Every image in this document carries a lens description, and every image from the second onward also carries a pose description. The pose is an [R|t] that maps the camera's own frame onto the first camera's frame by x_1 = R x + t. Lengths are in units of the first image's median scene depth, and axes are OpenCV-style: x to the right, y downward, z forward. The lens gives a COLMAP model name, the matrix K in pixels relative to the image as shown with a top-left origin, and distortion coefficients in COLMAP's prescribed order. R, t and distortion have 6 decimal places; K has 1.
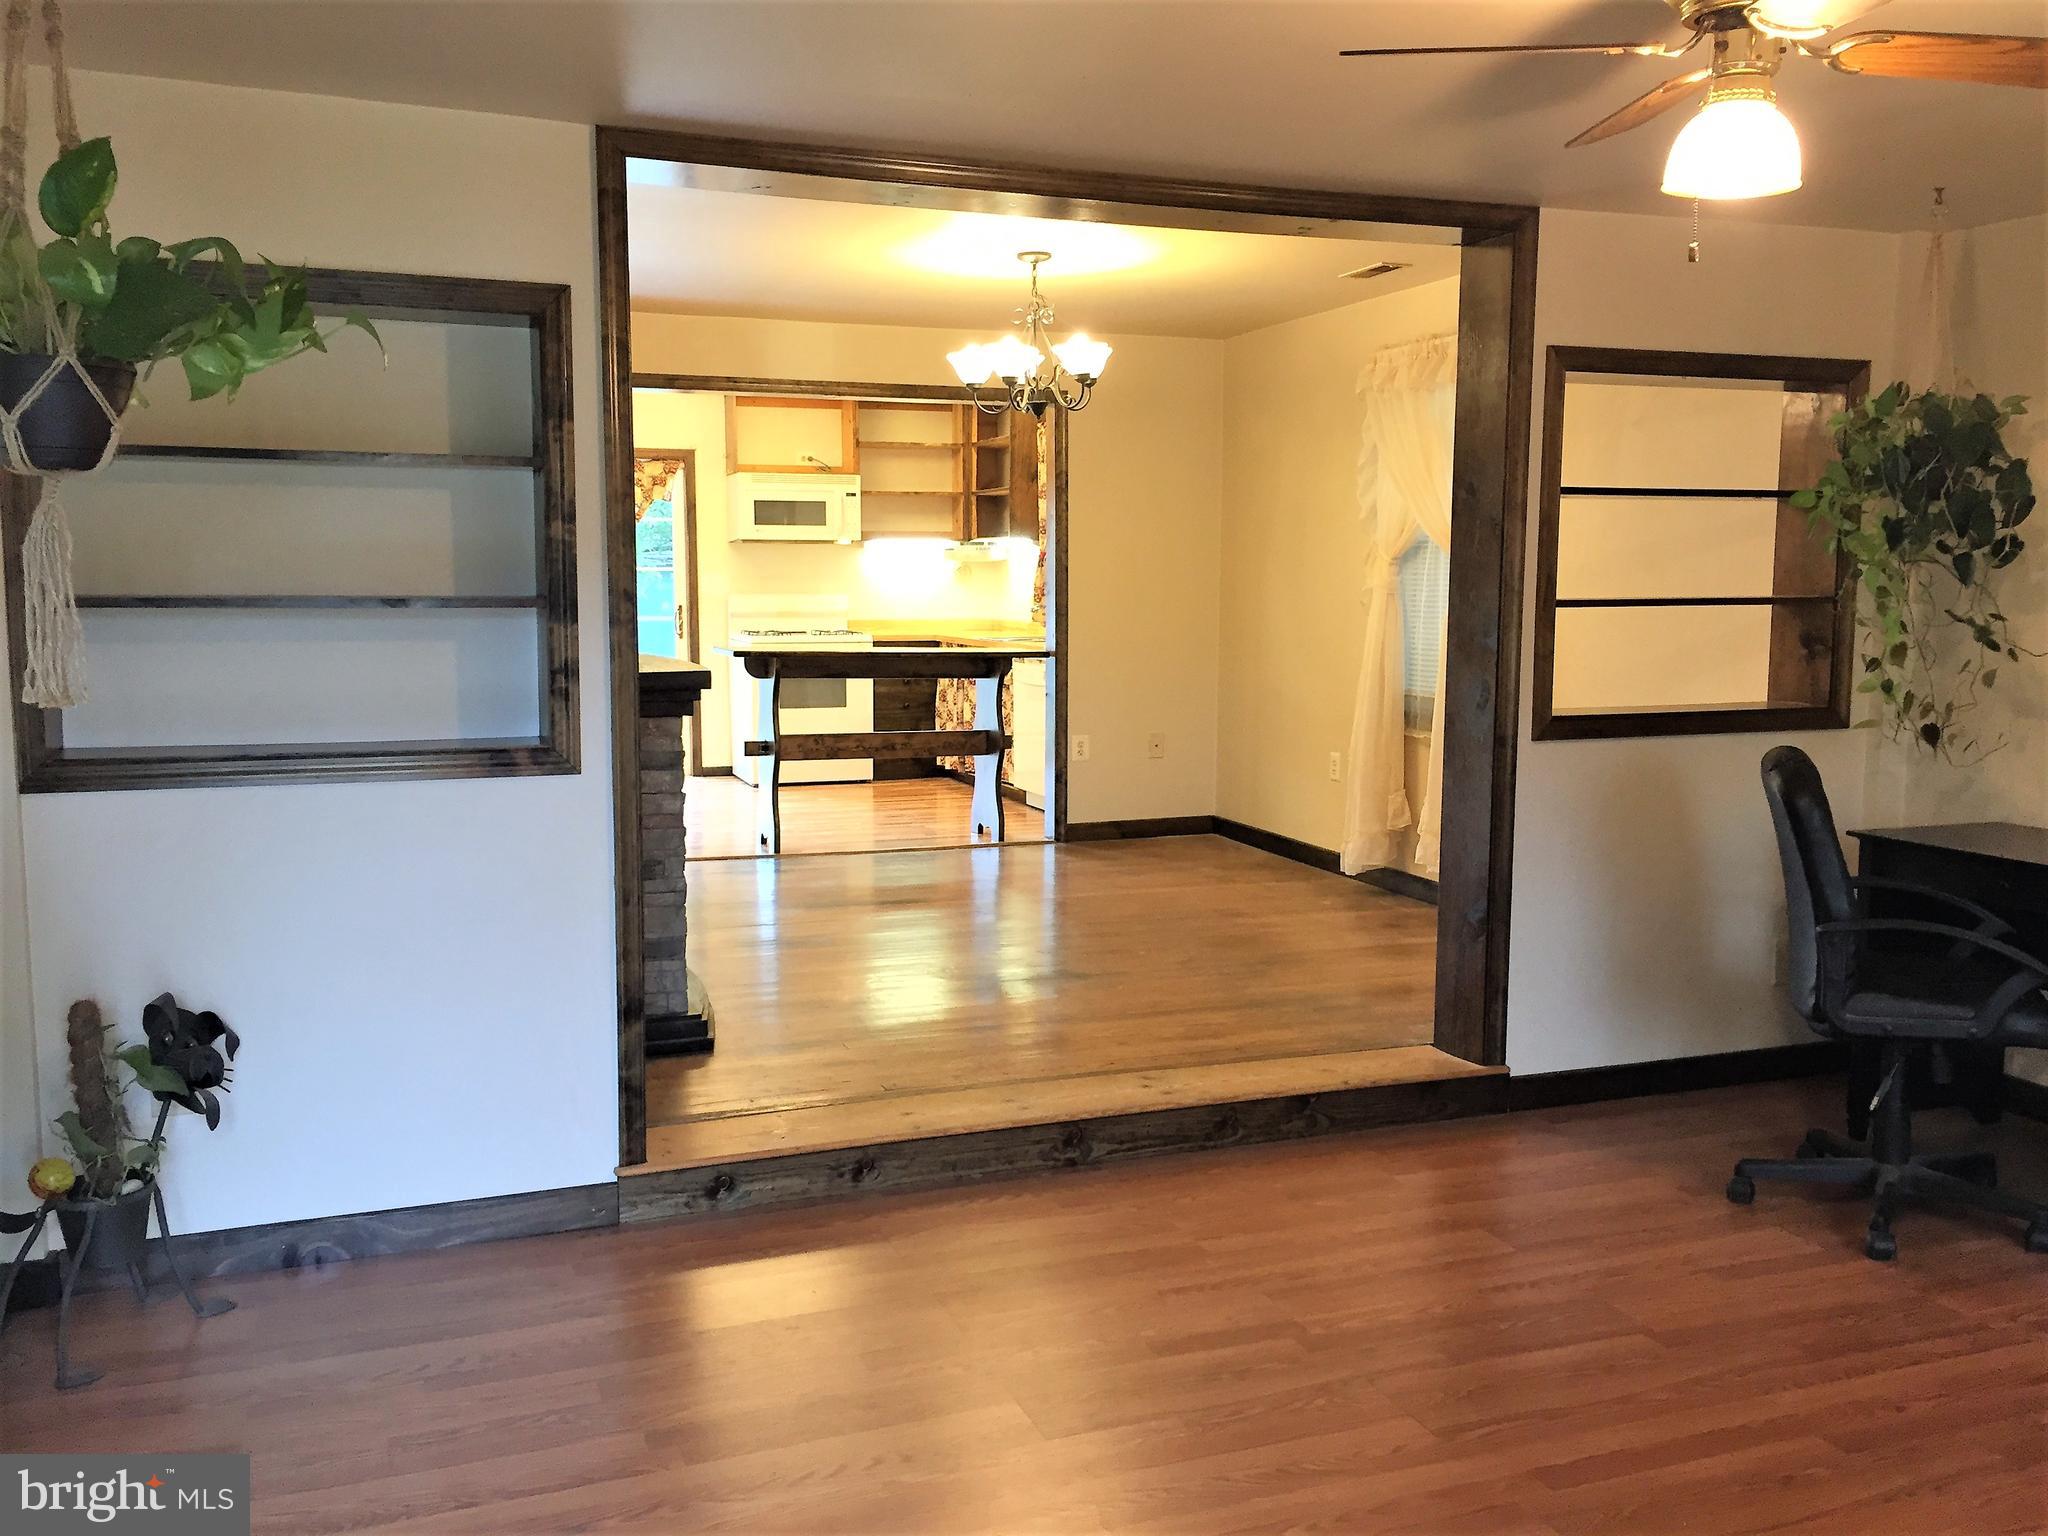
lens RADIAL K [[1727.3, 0, 1024.0], [0, 1727.3, 768.0], [0, 0, 1]] dist [0.078786, -0.096334]
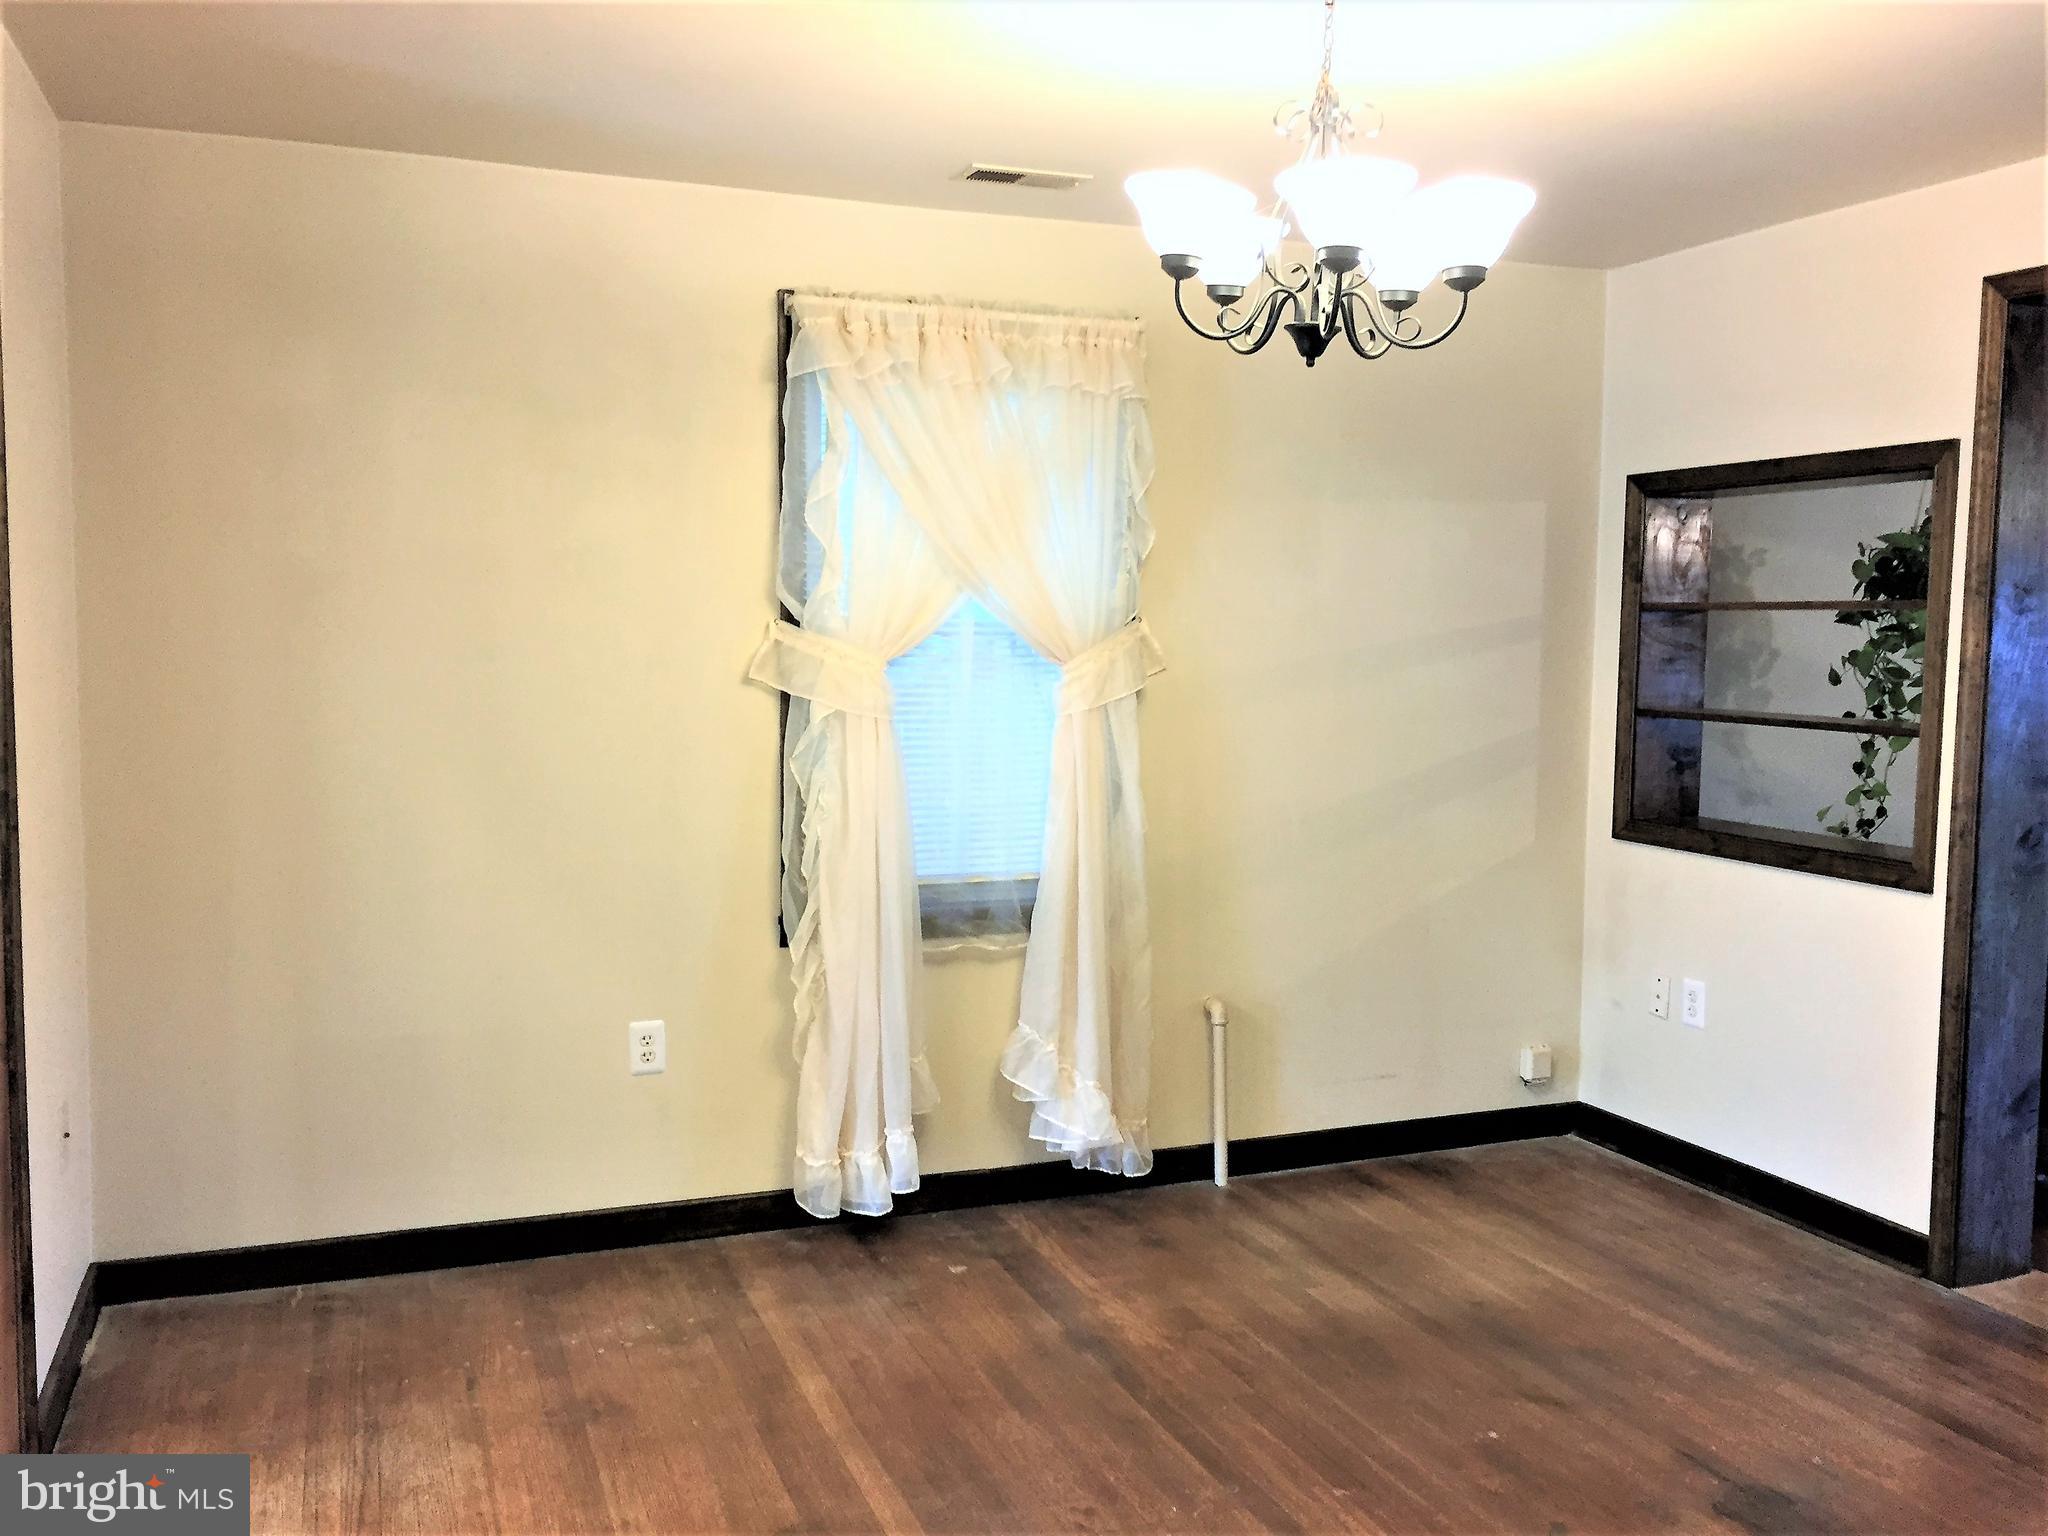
lens RADIAL K [[1727.3, 0, 1024.0], [0, 1727.3, 768.0], [0, 0, 1]] dist [0.078786, -0.096334]
pose [[-0.013050, -0.083283, 0.996441, -0.358158], [0.099199, 0.991501, 0.084169, -0.123582], [-0.994982, 0.099944, -0.004678, 0.917556]]
